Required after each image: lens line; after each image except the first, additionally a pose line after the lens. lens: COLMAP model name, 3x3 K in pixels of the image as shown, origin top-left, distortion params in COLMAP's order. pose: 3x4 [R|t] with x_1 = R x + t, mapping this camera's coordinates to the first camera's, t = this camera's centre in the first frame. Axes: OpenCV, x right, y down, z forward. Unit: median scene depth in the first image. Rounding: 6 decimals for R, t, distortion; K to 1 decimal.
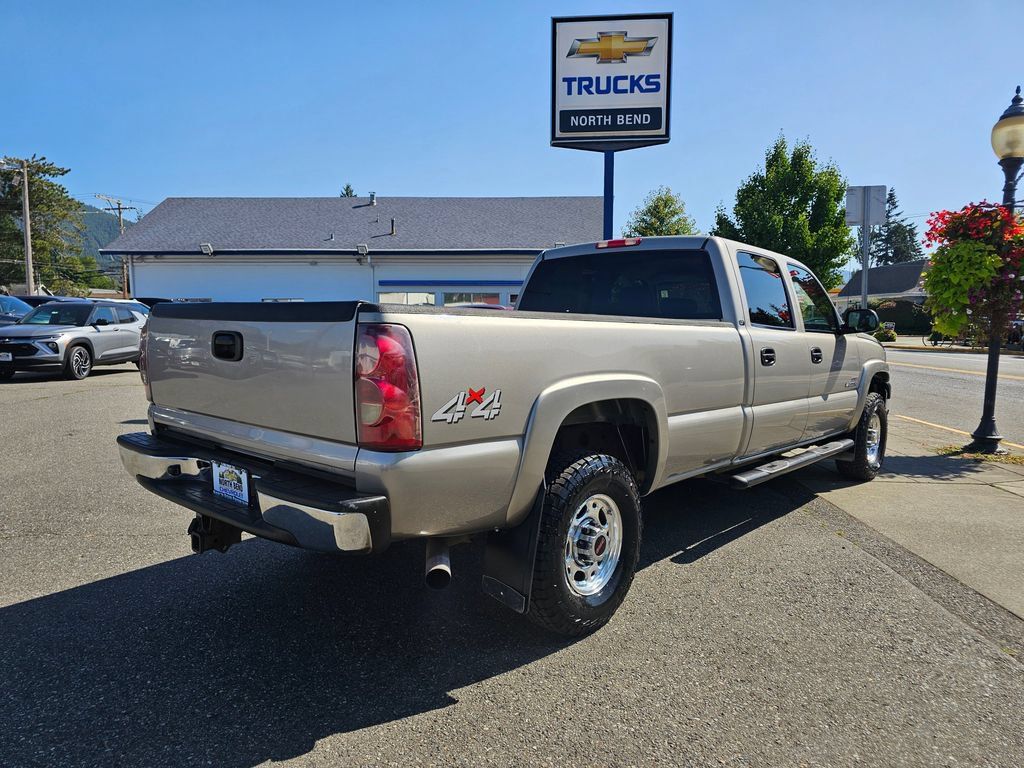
lens RADIAL K [[689.3, 0, 512.0], [0, 689.3, 384.0], [0, 0, 1]] dist [0.019753, -0.013929]
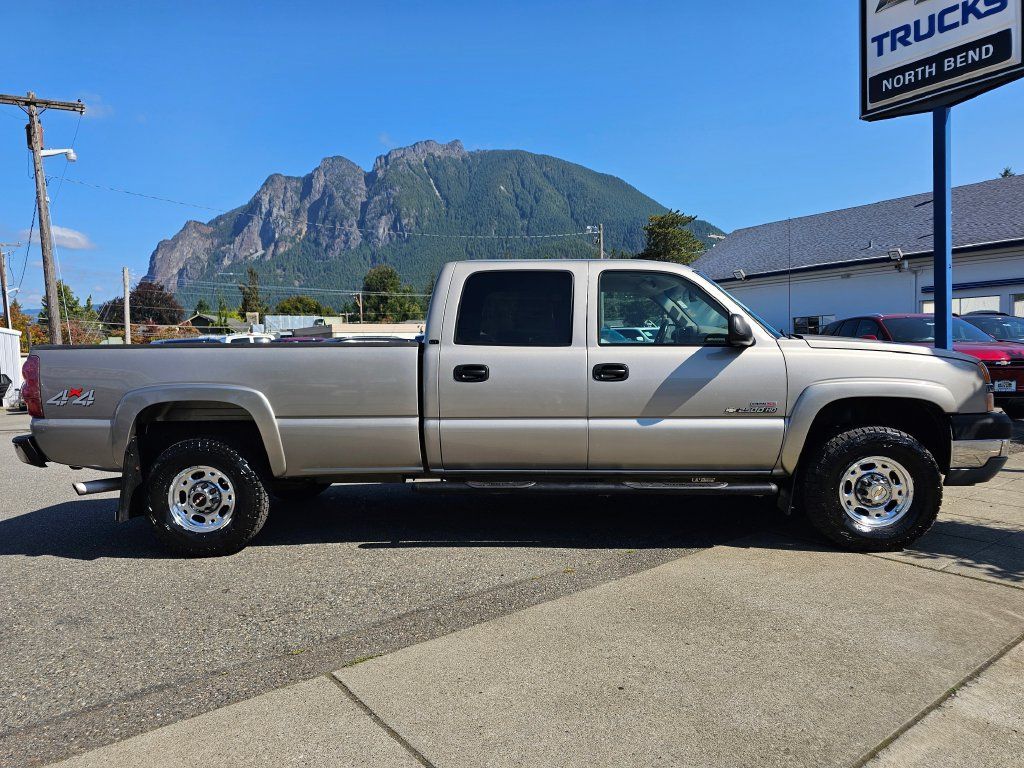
lens RADIAL K [[689.3, 0, 512.0], [0, 689.3, 384.0], [0, 0, 1]] dist [0.019753, -0.013929]
pose [[0.648571, 0.005749, -0.761132, 0.429798], [-0.026939, 0.999518, -0.015405, -0.001750], [0.760677, 0.030496, 0.648413, 0.140517]]
